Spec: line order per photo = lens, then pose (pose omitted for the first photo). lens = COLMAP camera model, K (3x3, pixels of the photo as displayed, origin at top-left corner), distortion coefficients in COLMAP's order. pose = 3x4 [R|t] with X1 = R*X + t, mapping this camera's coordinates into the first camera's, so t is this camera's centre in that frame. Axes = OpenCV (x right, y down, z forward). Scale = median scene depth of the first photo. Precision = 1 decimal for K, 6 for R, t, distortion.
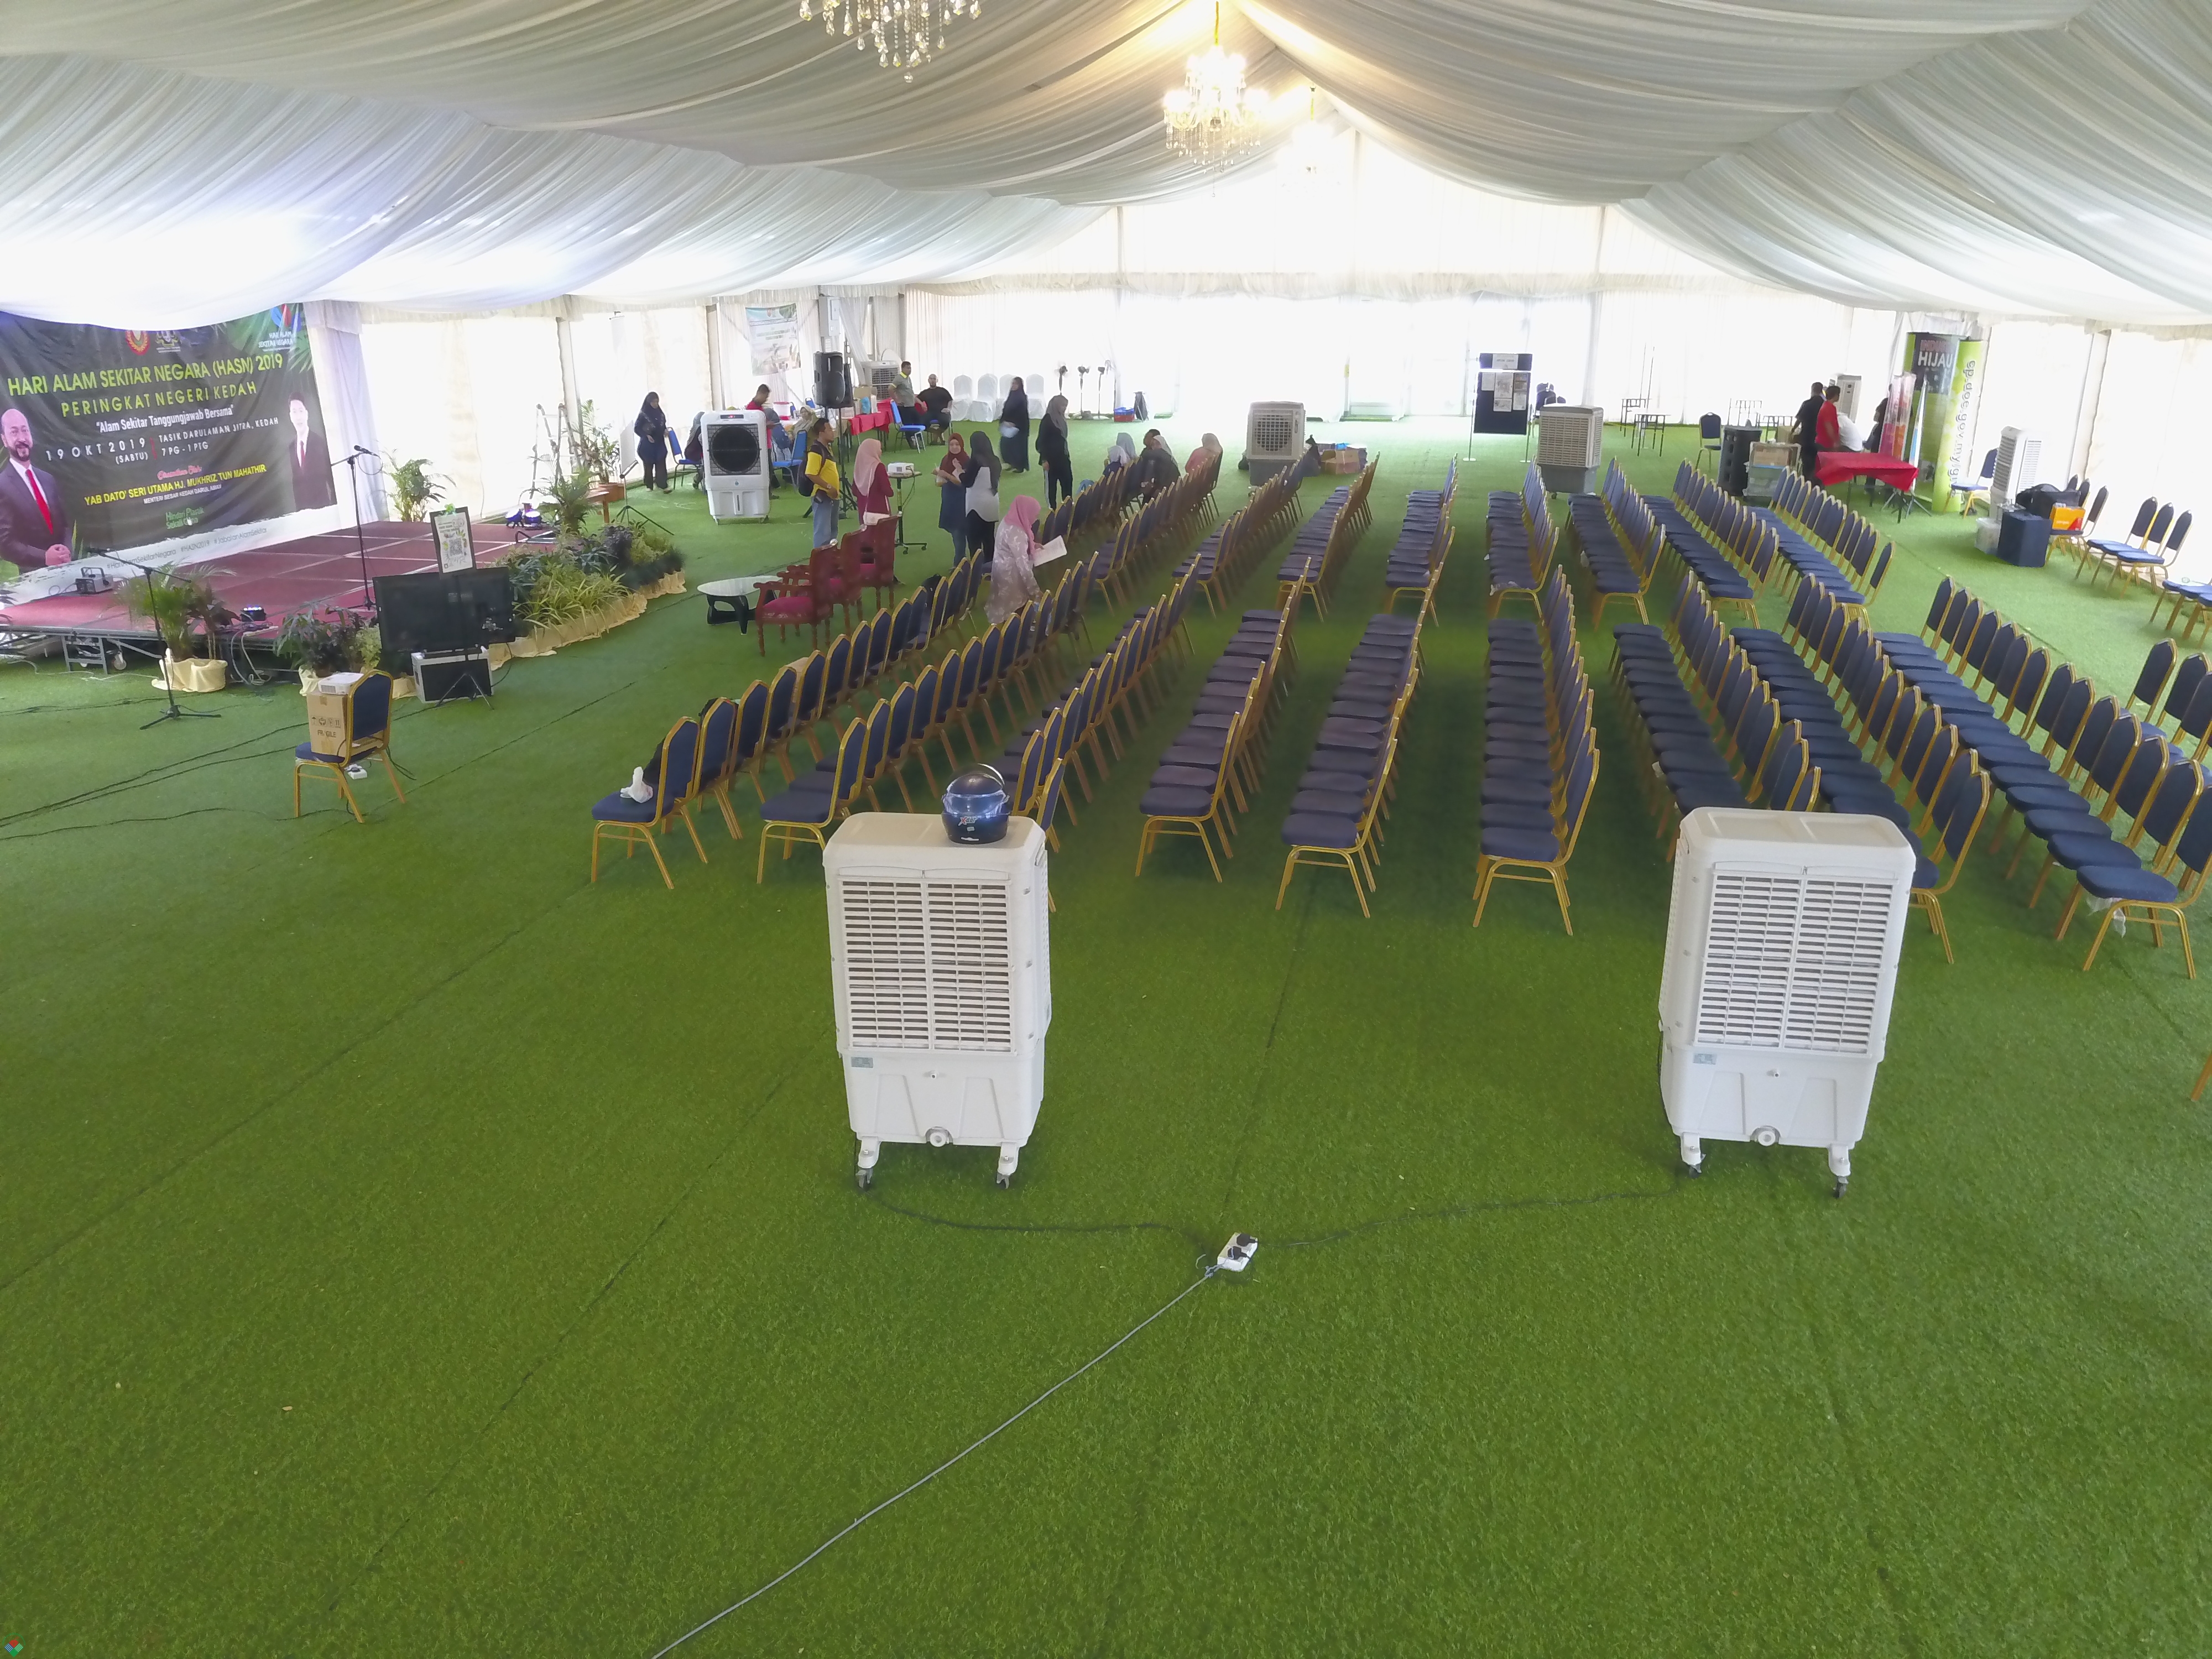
lens RADIAL K [[1701.3, 0, 1128.5], [0, 1701.3, 836.2], [0, 0, 1]] dist [0.015642, -0.012398]
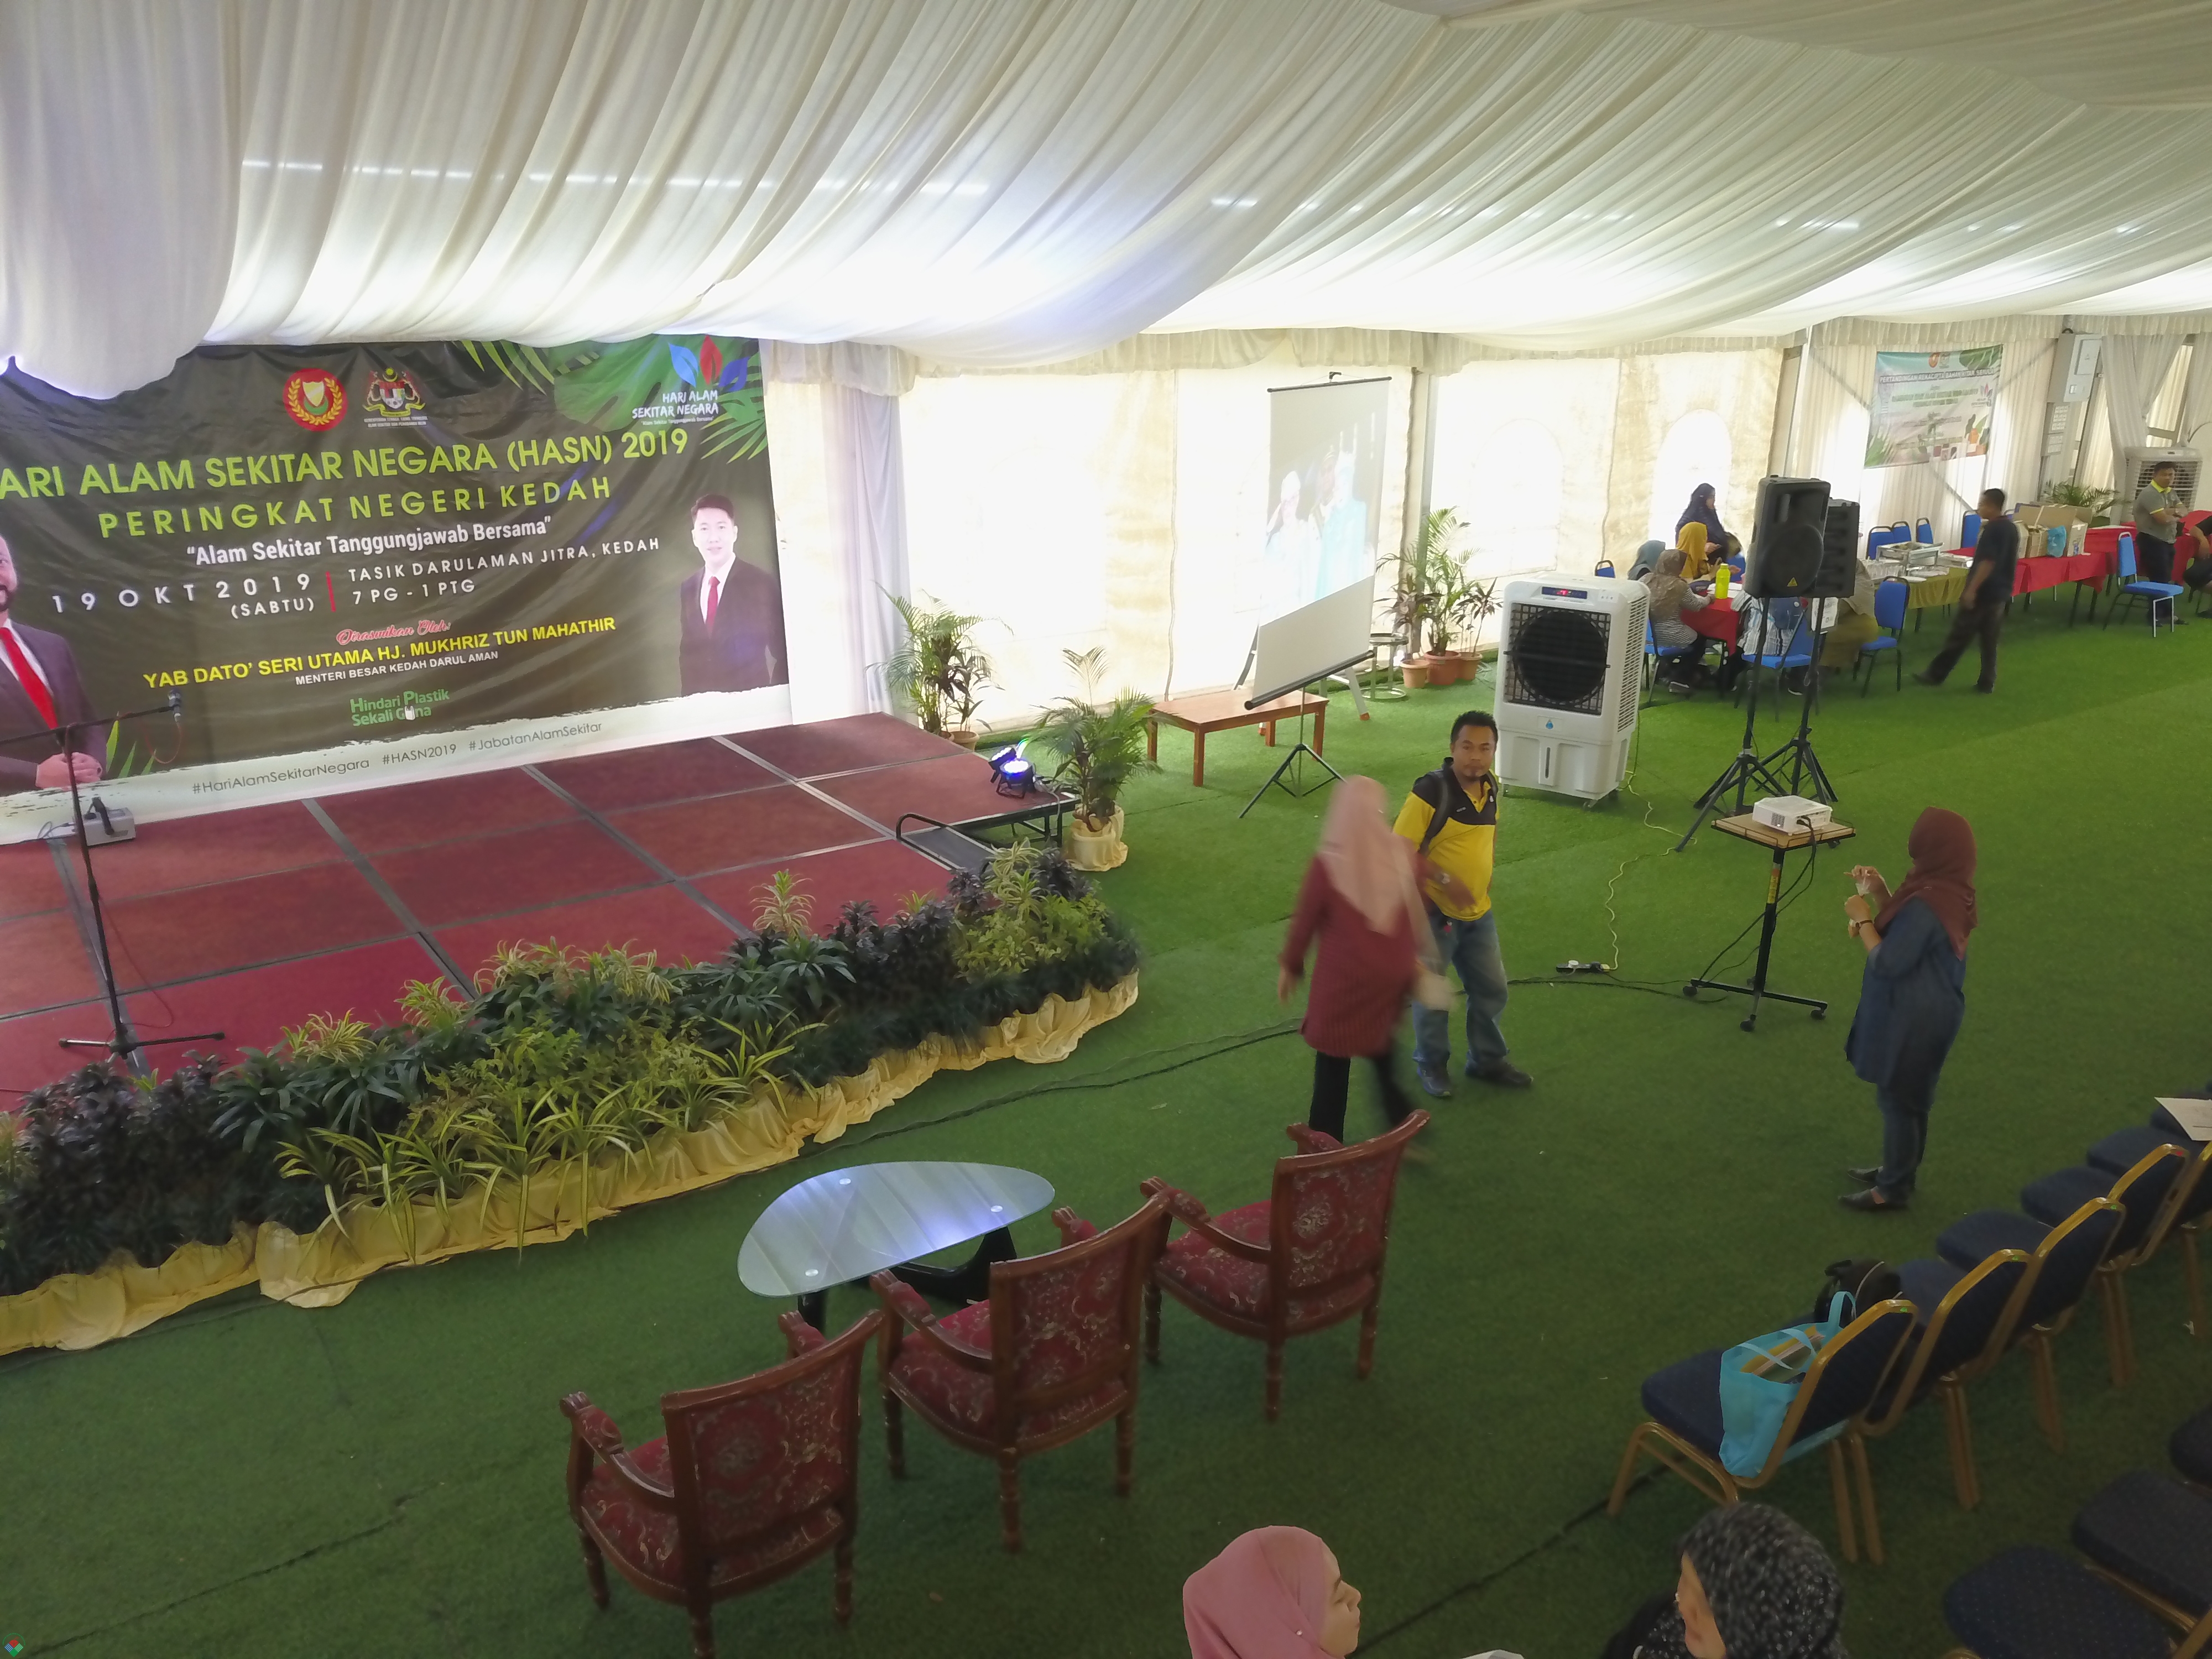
lens RADIAL K [[1701.3, 0, 1121.7], [0, 1701.3, 834.2], [0, 0, 1]] dist [0.015642, -0.012398]
pose [[0.724185, 0.229859, -0.650170, 0.012286], [-0.231759, 0.969099, 0.084470, -0.251131], [0.649495, 0.089511, 0.755079, 0.727526]]
